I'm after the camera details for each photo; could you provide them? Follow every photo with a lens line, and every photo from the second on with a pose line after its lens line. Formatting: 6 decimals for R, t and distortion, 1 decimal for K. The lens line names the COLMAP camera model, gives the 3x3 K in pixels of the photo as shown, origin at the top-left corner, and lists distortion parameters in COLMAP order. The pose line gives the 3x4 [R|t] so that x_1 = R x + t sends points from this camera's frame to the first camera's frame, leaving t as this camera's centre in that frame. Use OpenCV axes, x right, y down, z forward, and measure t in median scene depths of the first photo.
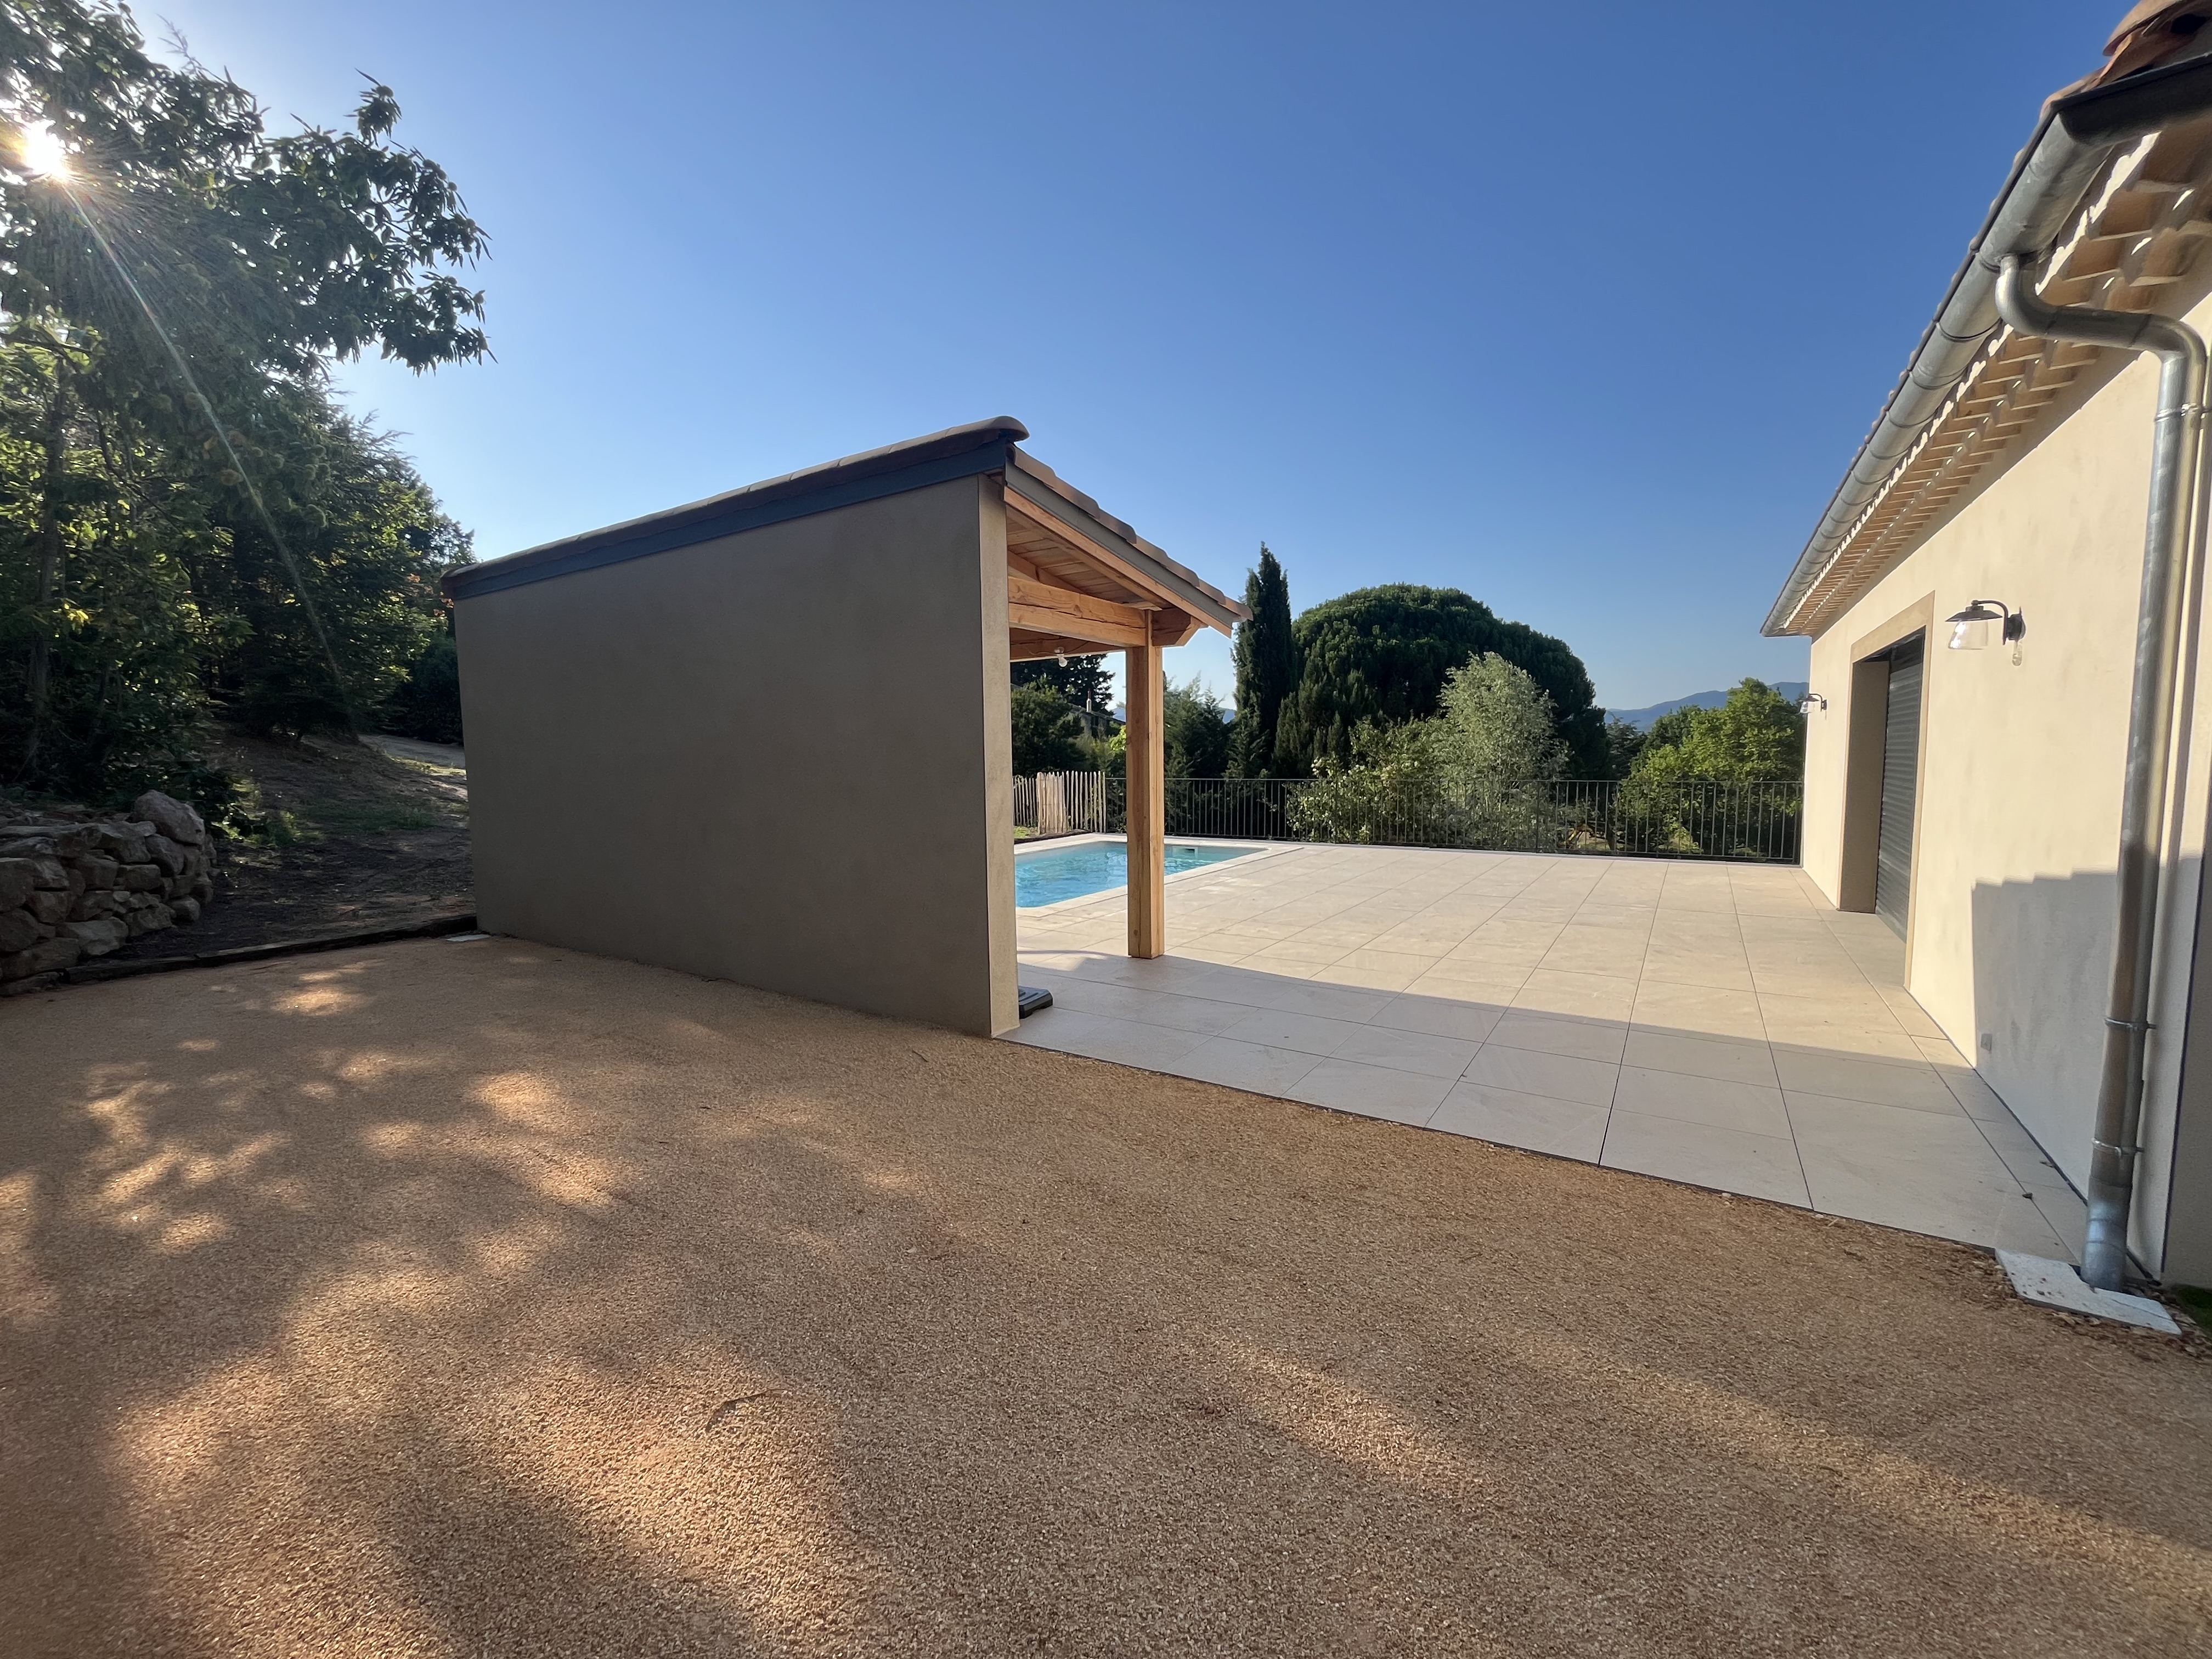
lens RADIAL K [[893.6, 0, 1097.2], [0, 893.6, 836.6], [0, 0, 1]] dist [0.004002, -0.001824]
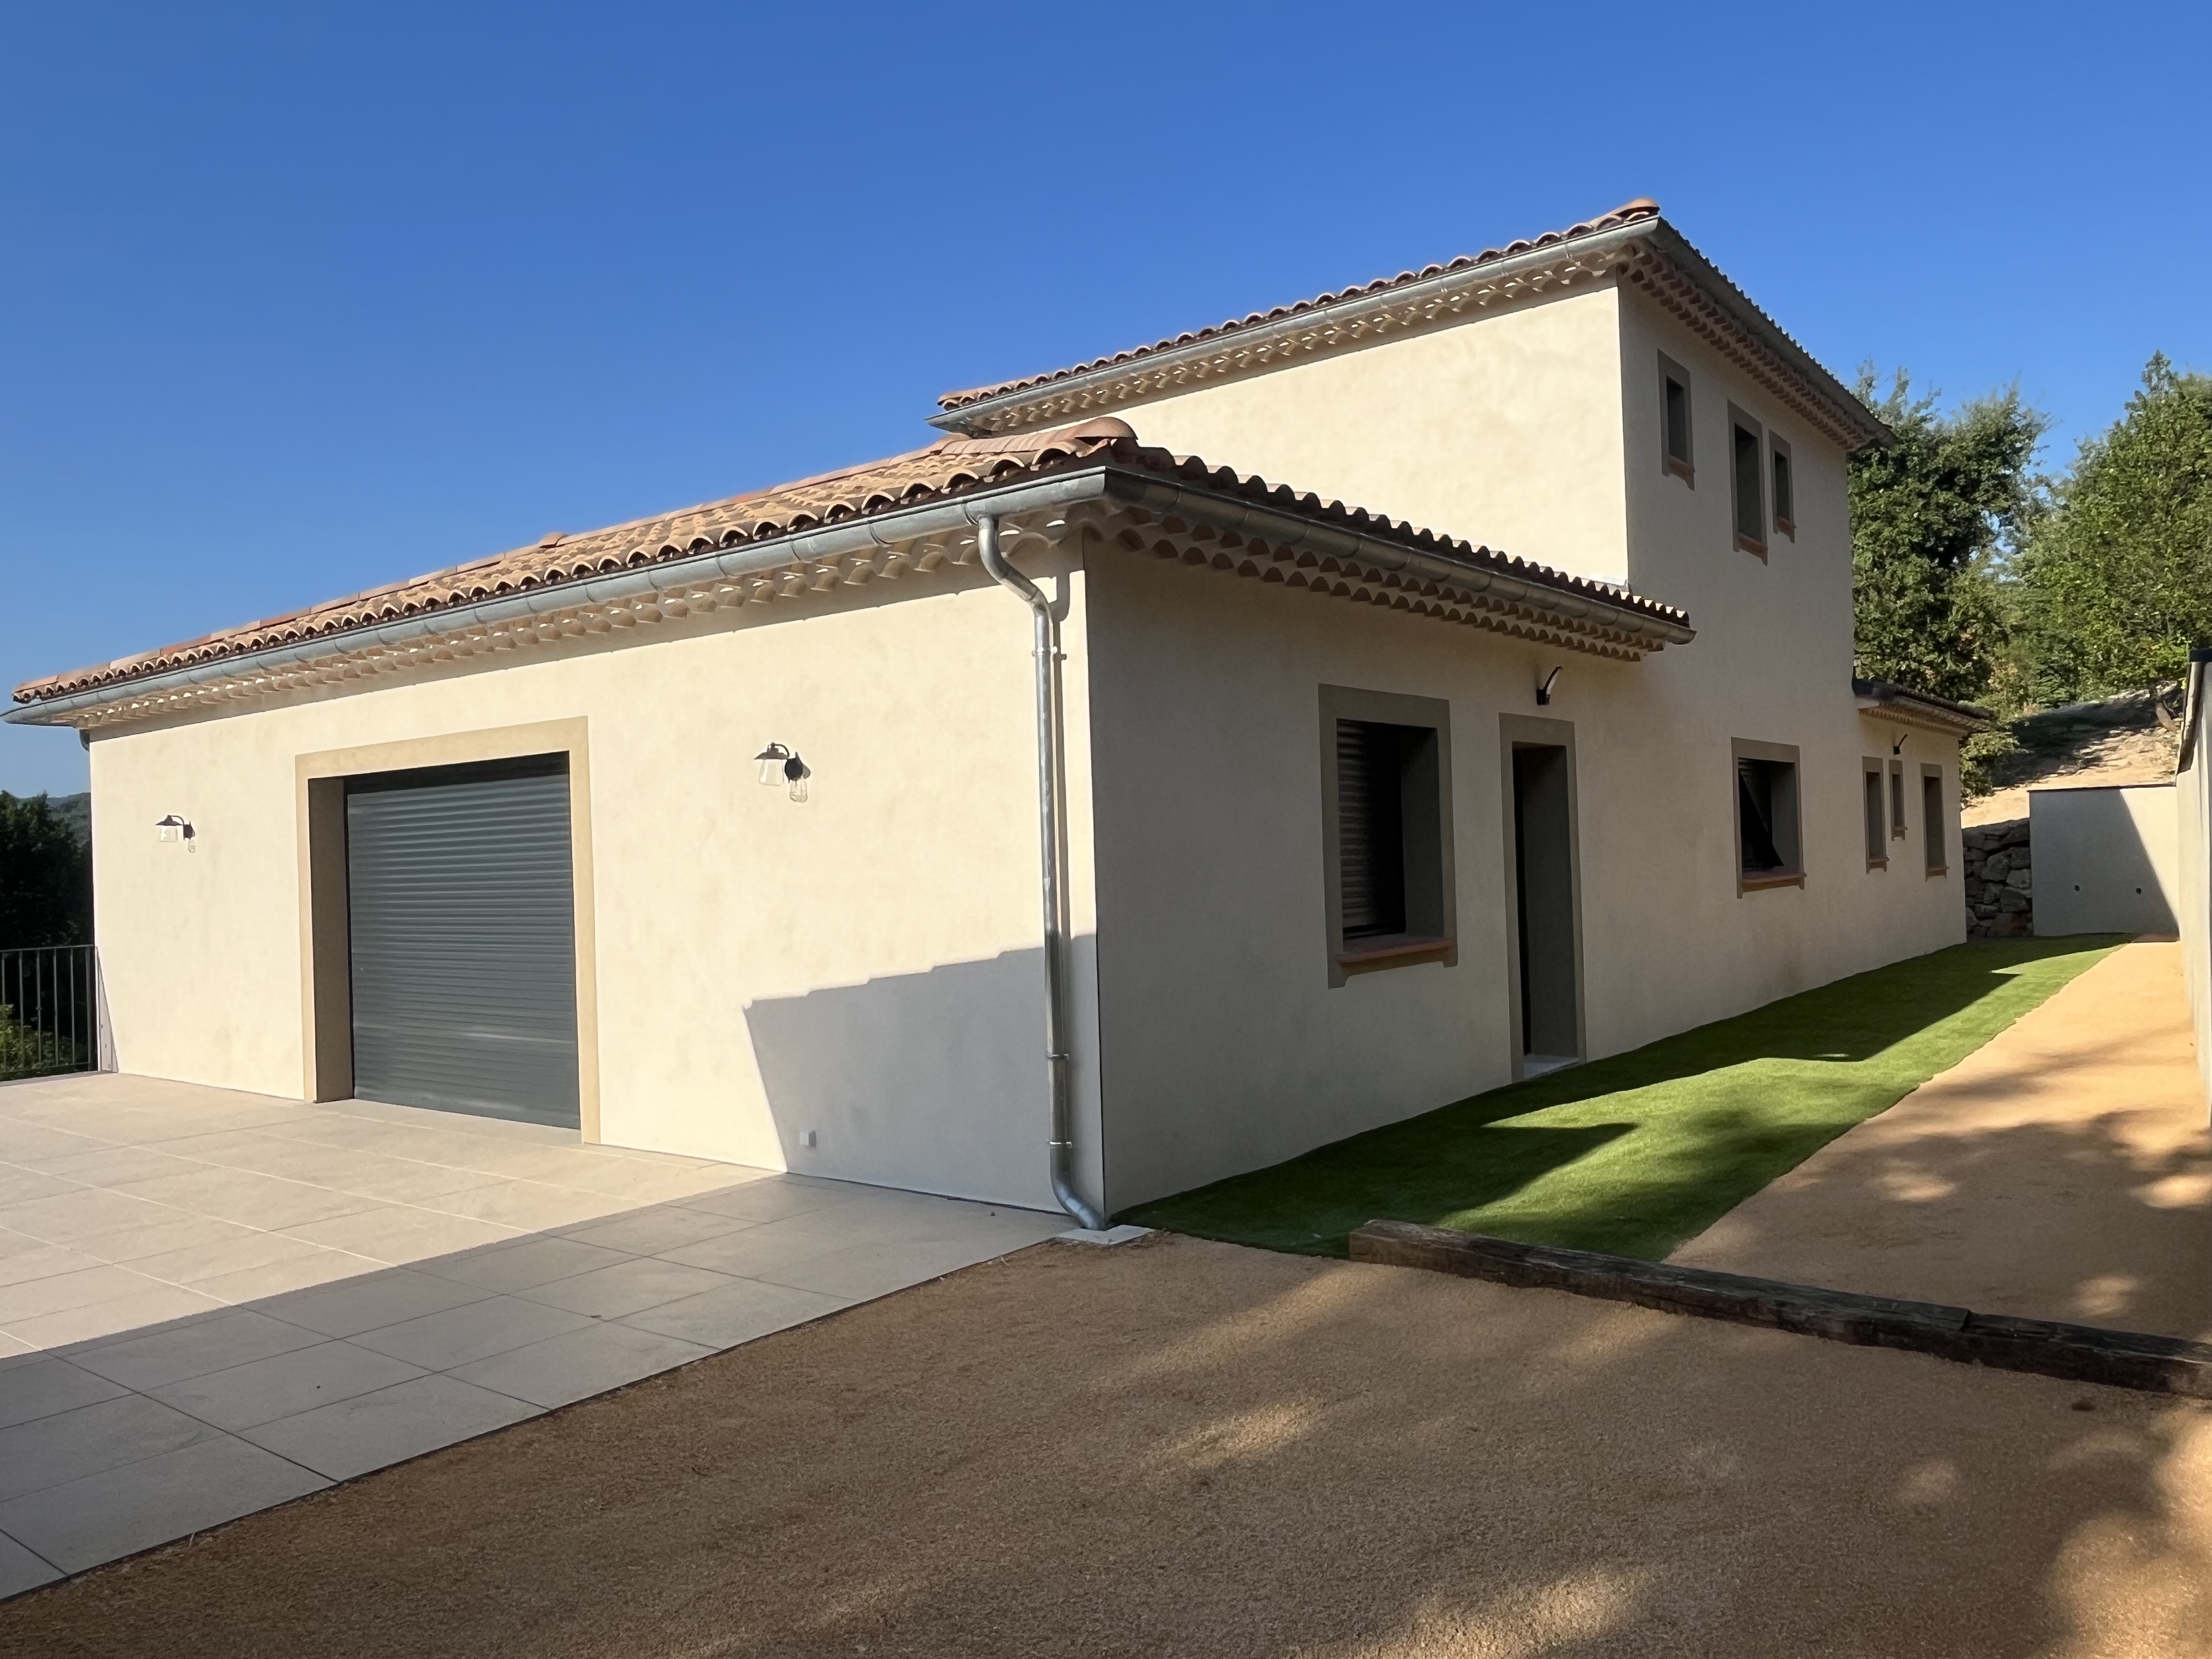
lens RADIAL K [[1583.7, 0, 1102.8], [0, 1583.7, 825.2], [0, 0, 1]] dist [0.012058, 0.001065]
pose [[0.053337, 0.032379, 0.998051, -0.893937], [0.123666, 0.991566, -0.038777, -0.031739], [-0.990889, 0.125494, 0.048883, 0.476375]]
